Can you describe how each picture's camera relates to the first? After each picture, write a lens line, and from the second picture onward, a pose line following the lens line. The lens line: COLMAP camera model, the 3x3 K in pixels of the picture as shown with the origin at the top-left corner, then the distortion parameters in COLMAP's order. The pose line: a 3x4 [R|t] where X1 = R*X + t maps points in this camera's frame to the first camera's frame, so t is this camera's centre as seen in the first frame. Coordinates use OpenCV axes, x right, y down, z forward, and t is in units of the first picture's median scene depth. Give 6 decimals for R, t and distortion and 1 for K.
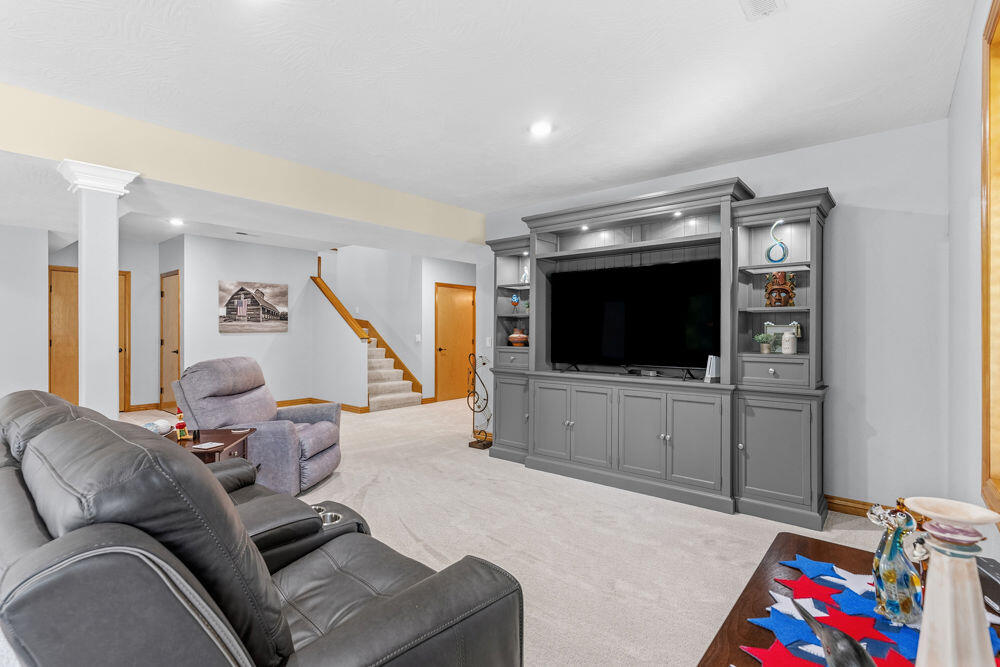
lens RADIAL K [[479.9, 0, 500.0], [0, 479.9, 333.5], [0, 0, 1]] dist [0.003727, 0.000001]
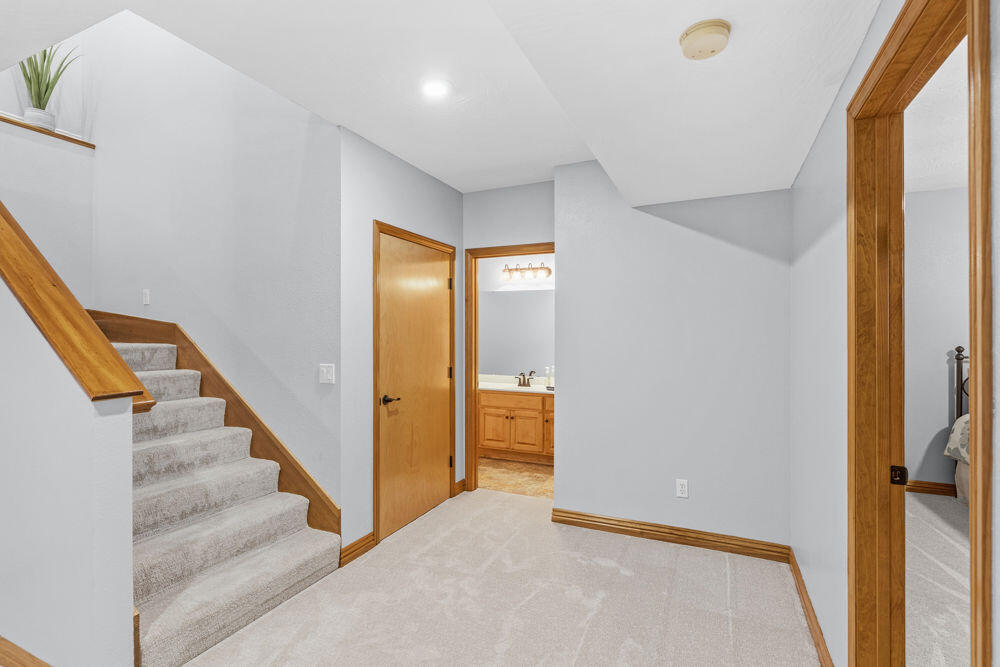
lens RADIAL K [[479.9, 0, 500.0], [0, 479.9, 333.5], [0, 0, 1]] dist [0.003727, 0.000001]
pose [[0.964637, -0.000451, 0.263582, -0.138429], [0.004673, 0.999871, -0.015391, -0.012732], [-0.263541, 0.016079, 0.964514, 0.614835]]
